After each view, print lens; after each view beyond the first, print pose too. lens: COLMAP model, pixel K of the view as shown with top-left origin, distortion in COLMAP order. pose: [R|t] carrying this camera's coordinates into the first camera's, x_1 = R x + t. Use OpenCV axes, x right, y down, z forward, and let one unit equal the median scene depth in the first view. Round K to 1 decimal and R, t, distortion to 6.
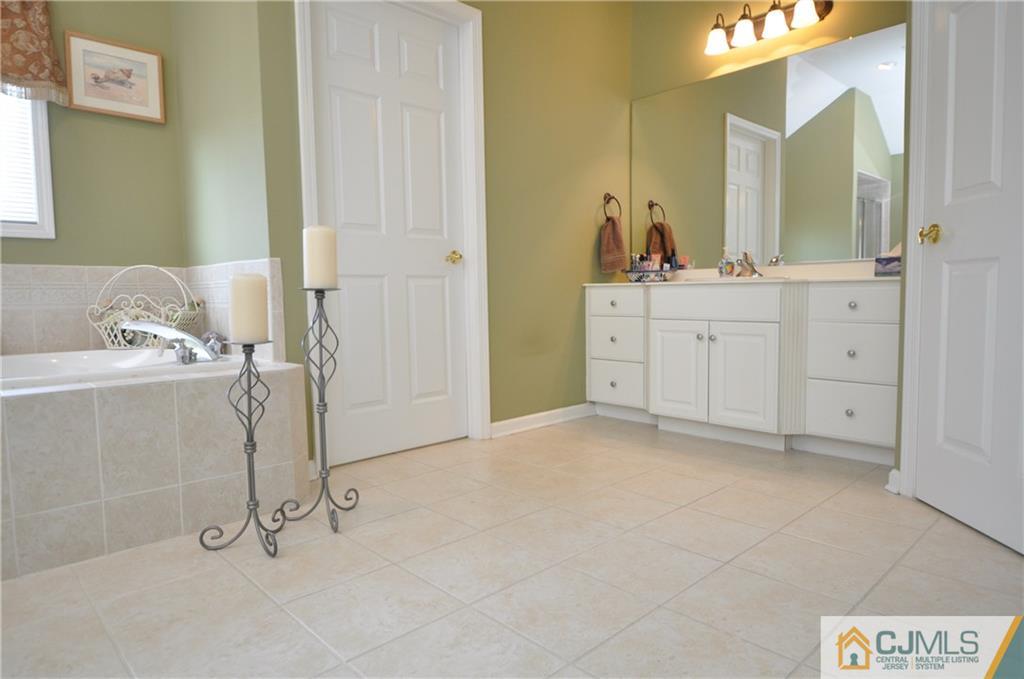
lens RADIAL K [[603.3, 0, 513.5], [0, 603.3, 335.3], [0, 0, 1]] dist [-0.000868, -0.012433]
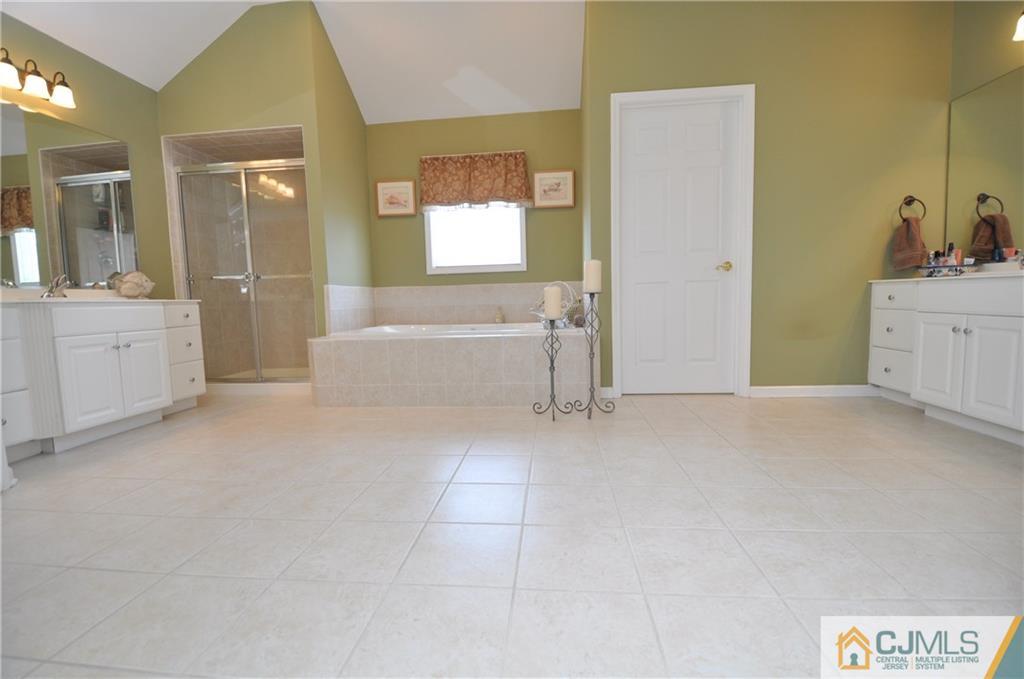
lens RADIAL K [[440.4, 0, 511.2], [0, 440.4, 339.1], [0, 0, 1]] dist [-0.025530, -0.002398]
pose [[0.646797, 0.057889, -0.760462, 0.362150], [-0.029734, 0.998271, 0.050702, 0.004435], [0.762083, -0.010182, 0.647400, -0.059374]]
